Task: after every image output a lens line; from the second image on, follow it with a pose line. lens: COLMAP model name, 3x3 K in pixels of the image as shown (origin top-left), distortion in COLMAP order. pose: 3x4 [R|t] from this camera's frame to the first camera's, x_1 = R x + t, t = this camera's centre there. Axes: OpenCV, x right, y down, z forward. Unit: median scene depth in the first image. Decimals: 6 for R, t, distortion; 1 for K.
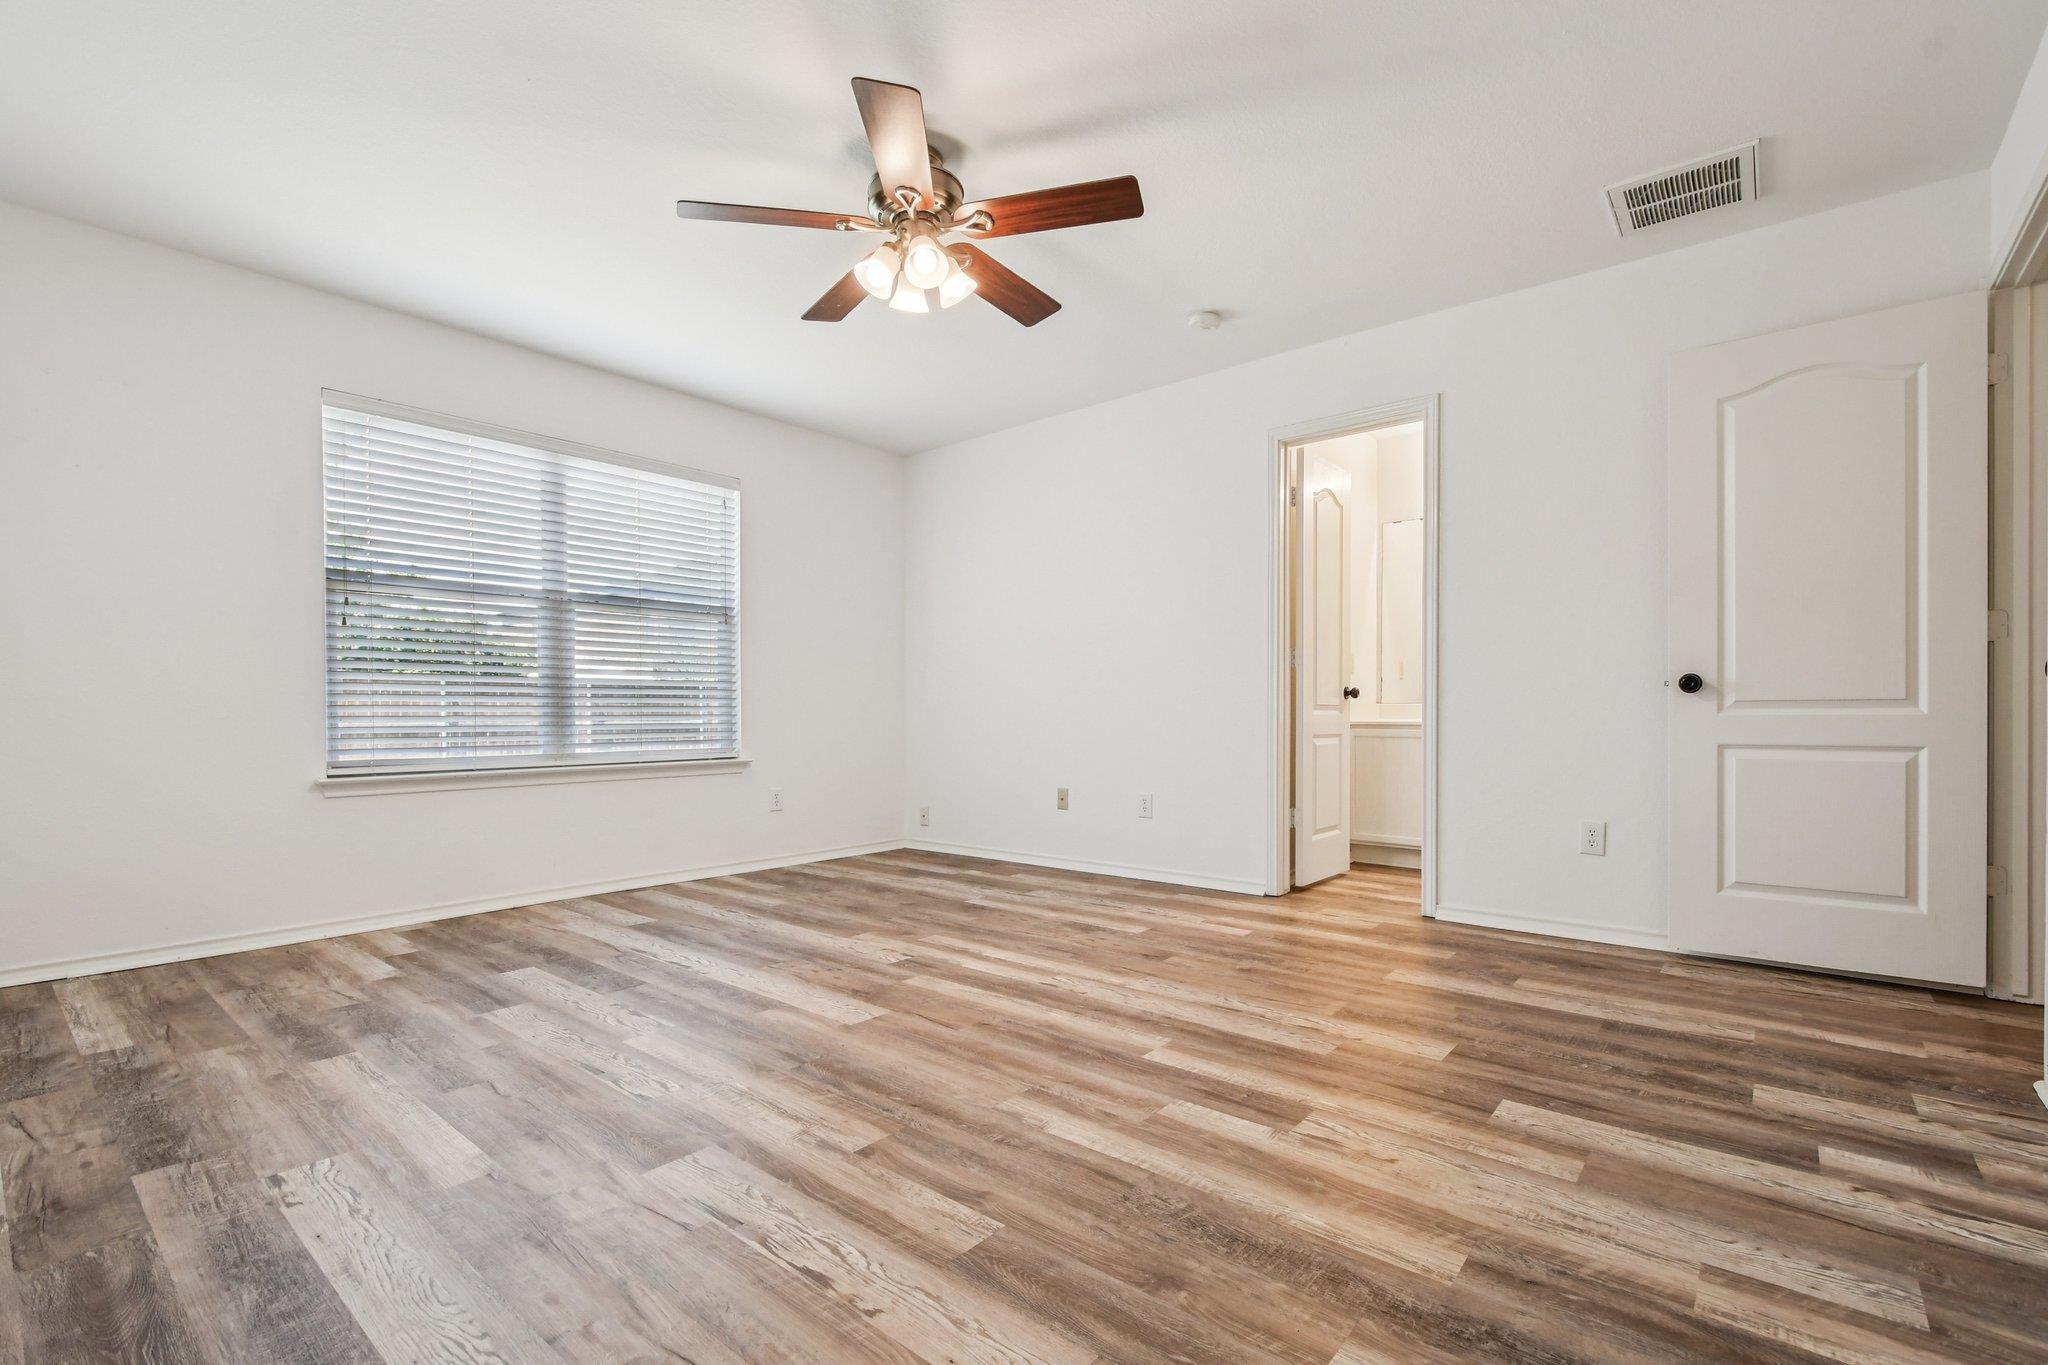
lens RADIAL K [[913.3, 0, 1015.5], [0, 913.3, 709.6], [0, 0, 1]] dist [-0.000205, -0.001062]
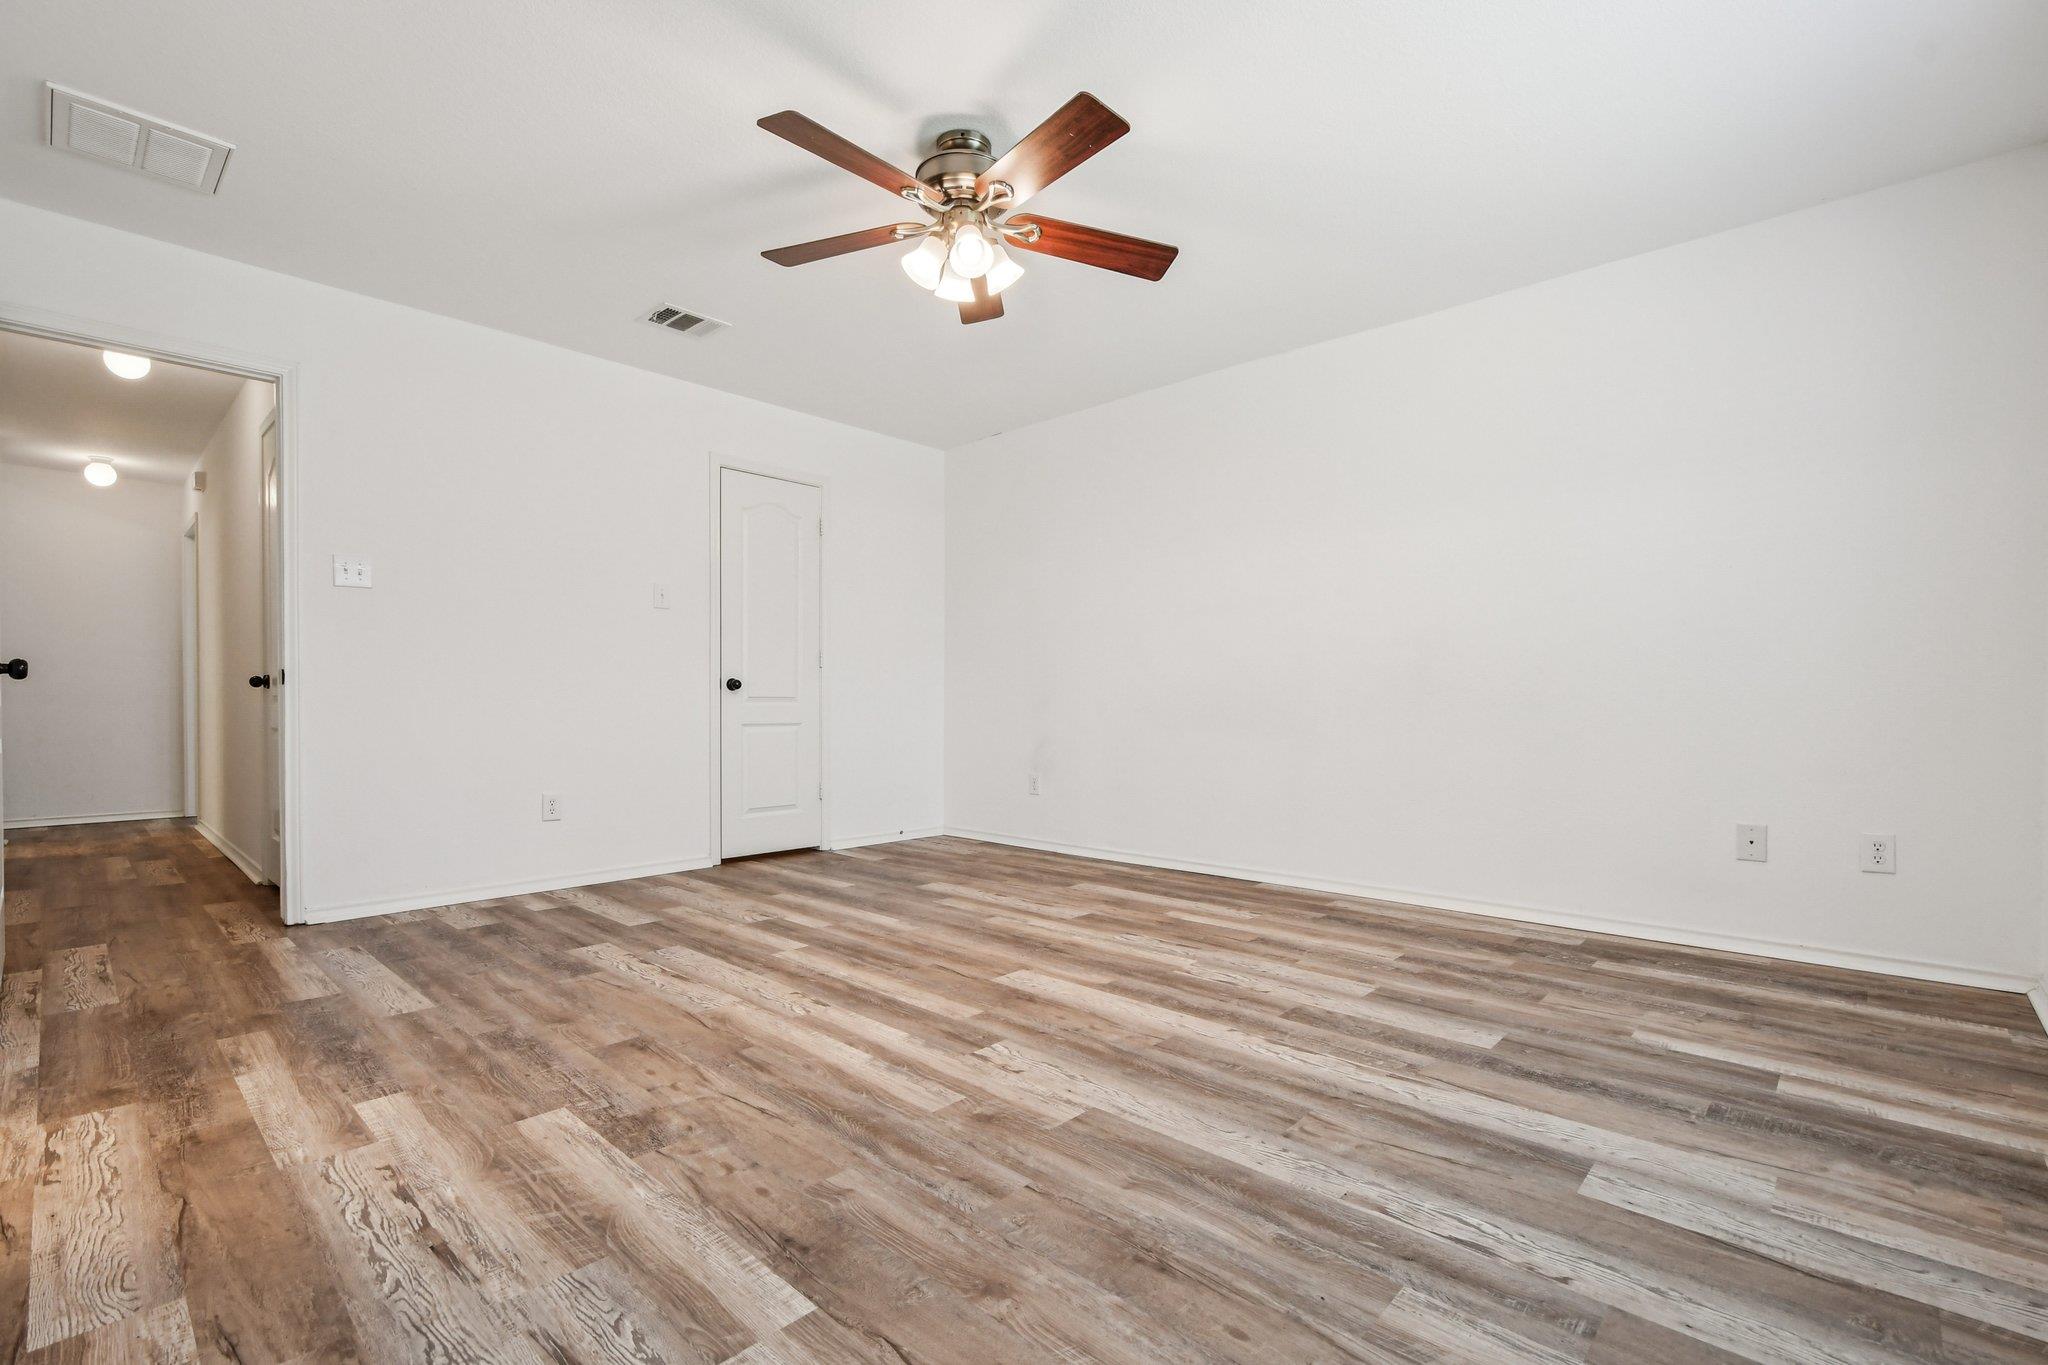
lens RADIAL K [[909.6, 0, 1013.0], [0, 909.6, 688.5], [0, 0, 1]] dist [-0.000590, 0.000867]
pose [[-0.998397, 0.004086, 0.056447, -0.225827], [0.003134, 0.999852, -0.016945, 0.005709], [-0.056508, -0.016741, -0.998262, 2.084993]]
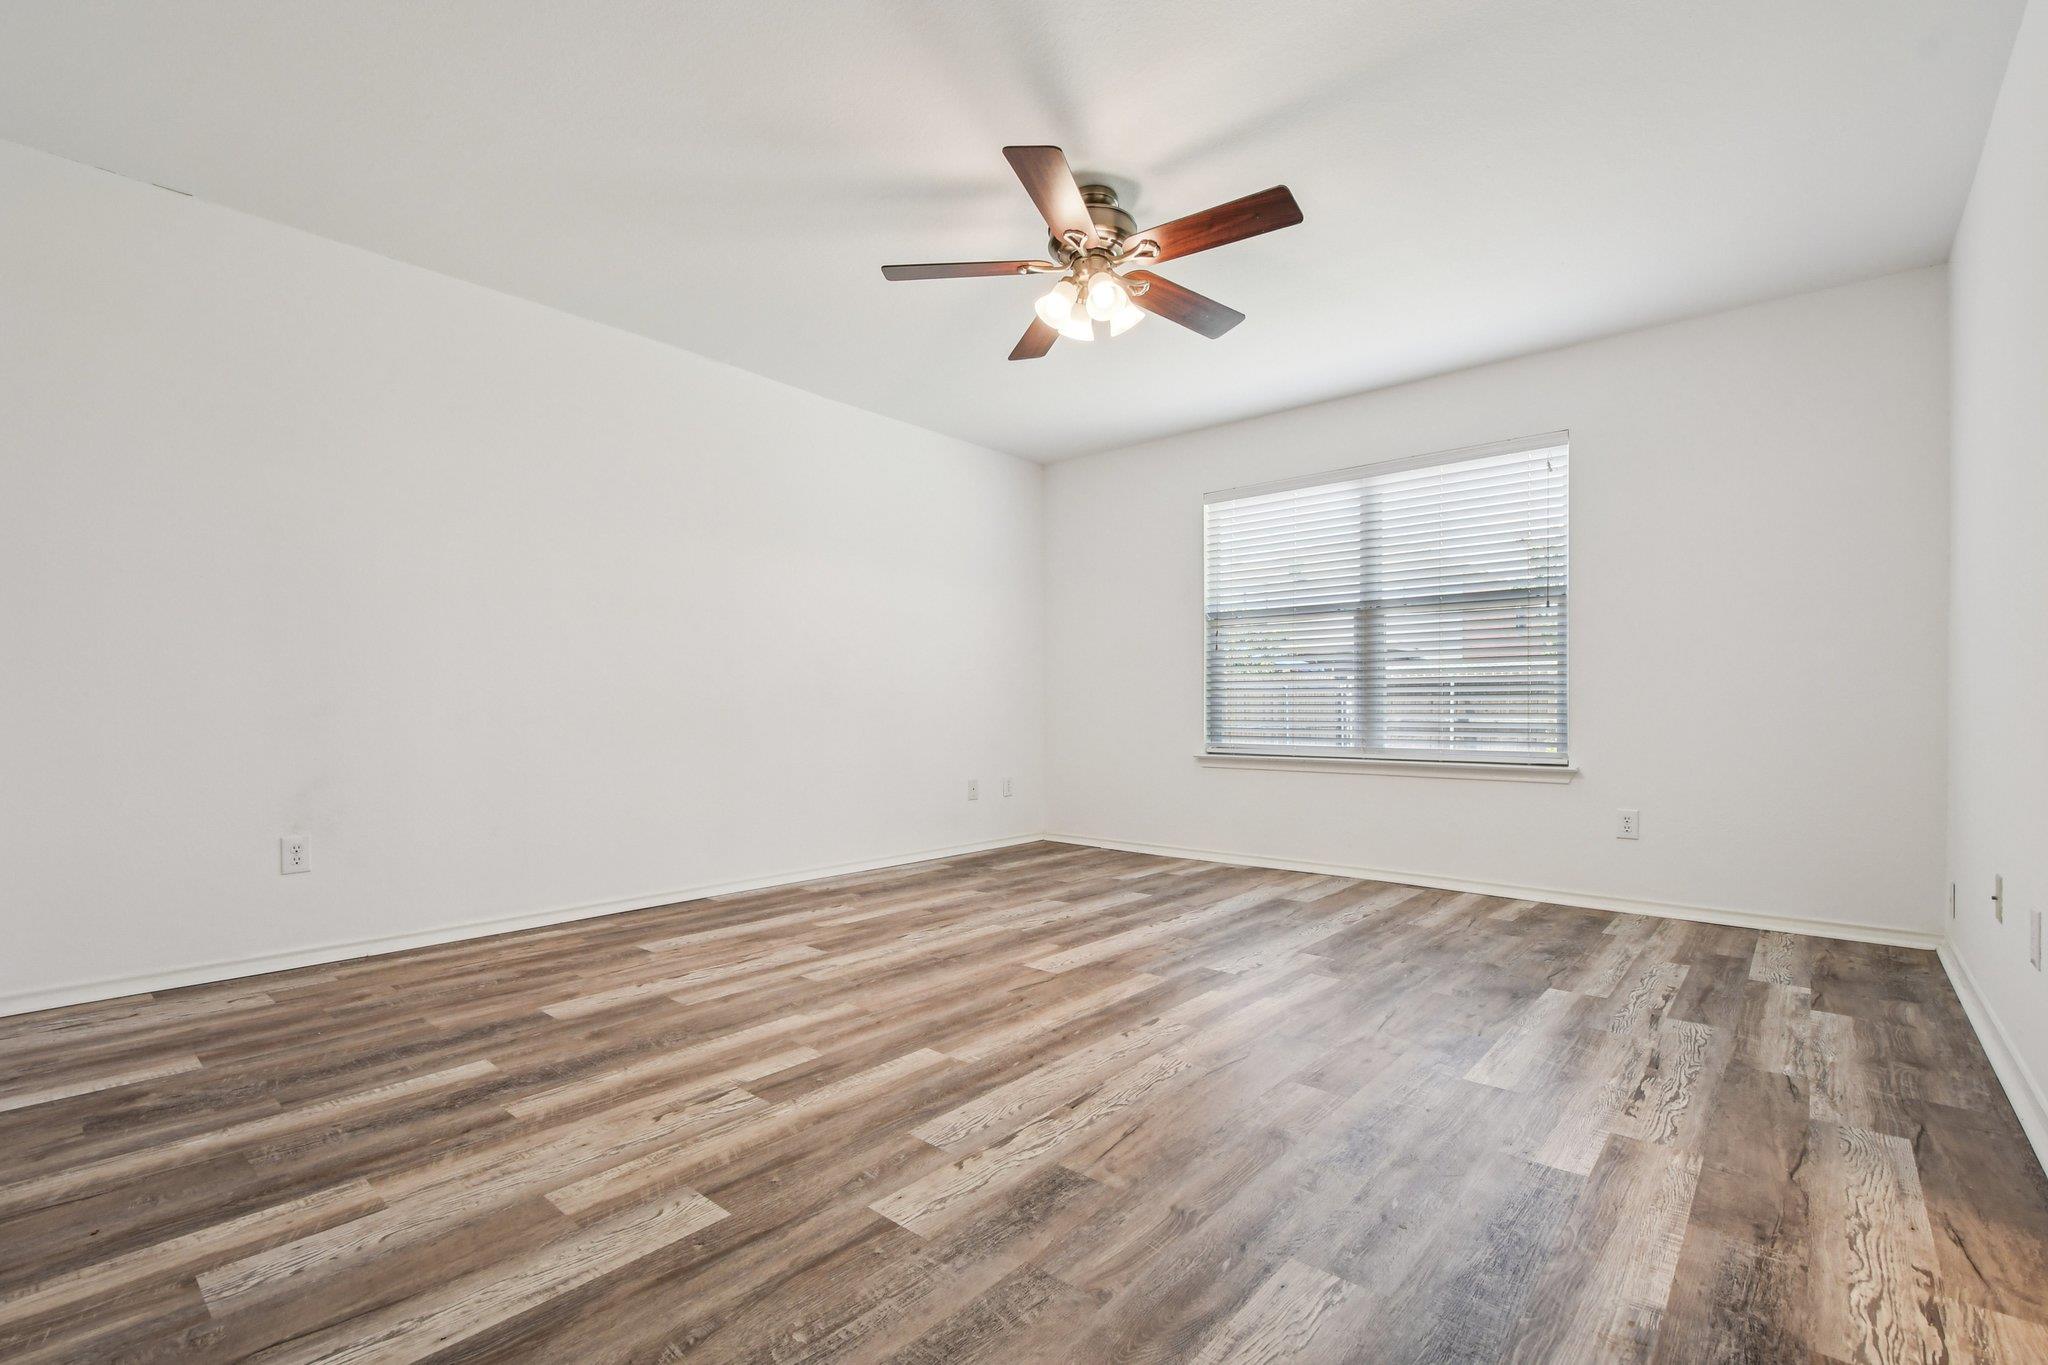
lens RADIAL K [[913.3, 0, 1015.5], [0, 913.3, 709.6], [0, 0, 1]] dist [-0.000205, -0.001062]
pose [[-0.017375, 0.001815, -0.999847, 1.009700], [0.001764, 0.999997, 0.001785, -0.000838], [0.999847, -0.001732, -0.017379, 0.973543]]
